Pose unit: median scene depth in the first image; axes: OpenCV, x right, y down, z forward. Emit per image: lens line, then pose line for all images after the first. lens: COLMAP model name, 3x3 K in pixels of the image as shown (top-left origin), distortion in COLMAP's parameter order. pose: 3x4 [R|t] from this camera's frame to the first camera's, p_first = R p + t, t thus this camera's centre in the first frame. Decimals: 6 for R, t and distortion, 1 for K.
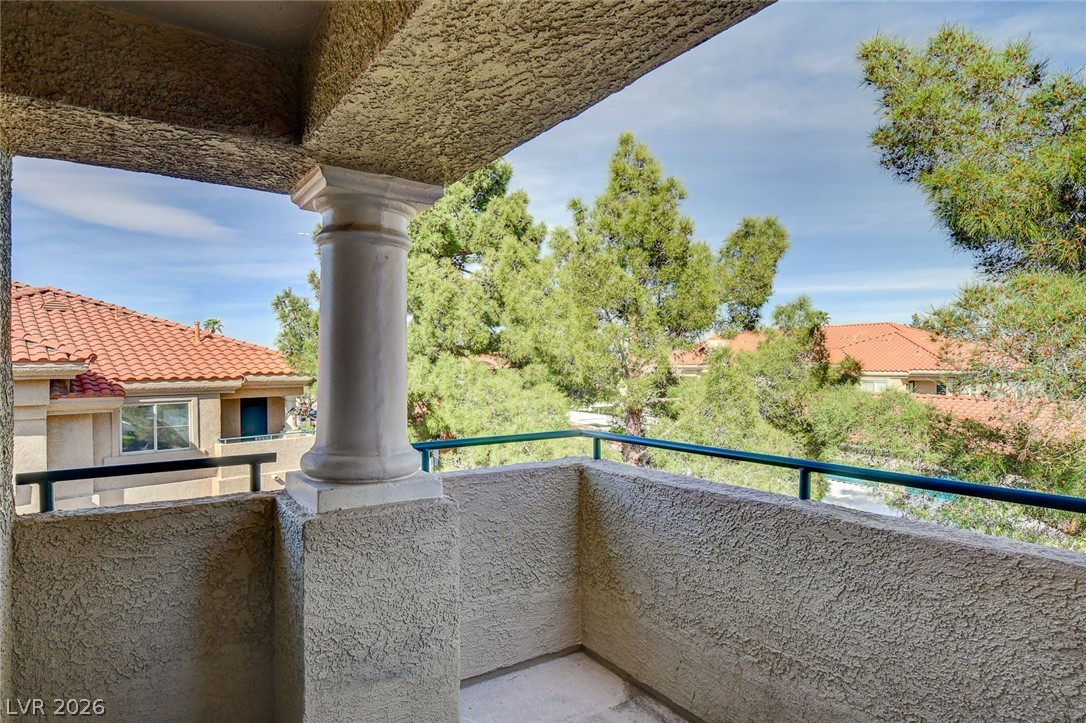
lens RADIAL K [[636.8, 0, 543.8], [0, 636.8, 369.7], [0, 0, 1]] dist [-0.003849, 0.004276]
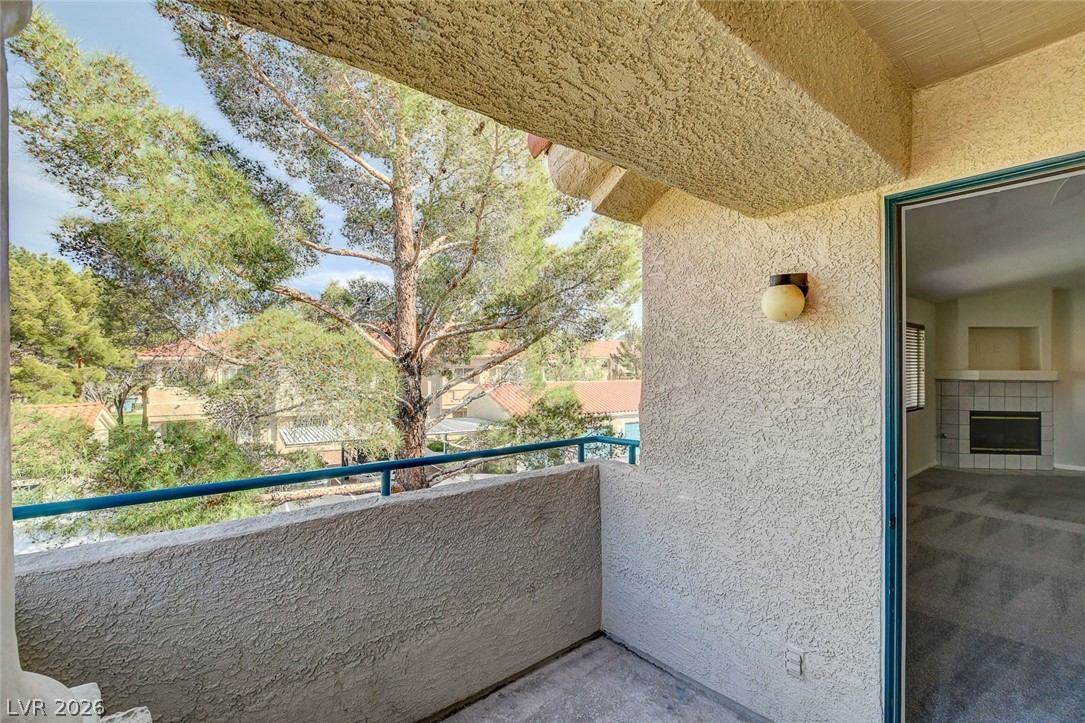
lens RADIAL K [[504.9, 0, 539.7], [0, 504.9, 373.4], [0, 0, 1]] dist [-0.008145, -0.000385]
pose [[-0.117028, 0.009205, 0.993086, -0.604660], [0.018445, 0.999805, -0.007094, -0.013572], [-0.992957, 0.017488, -0.117175, 0.889317]]
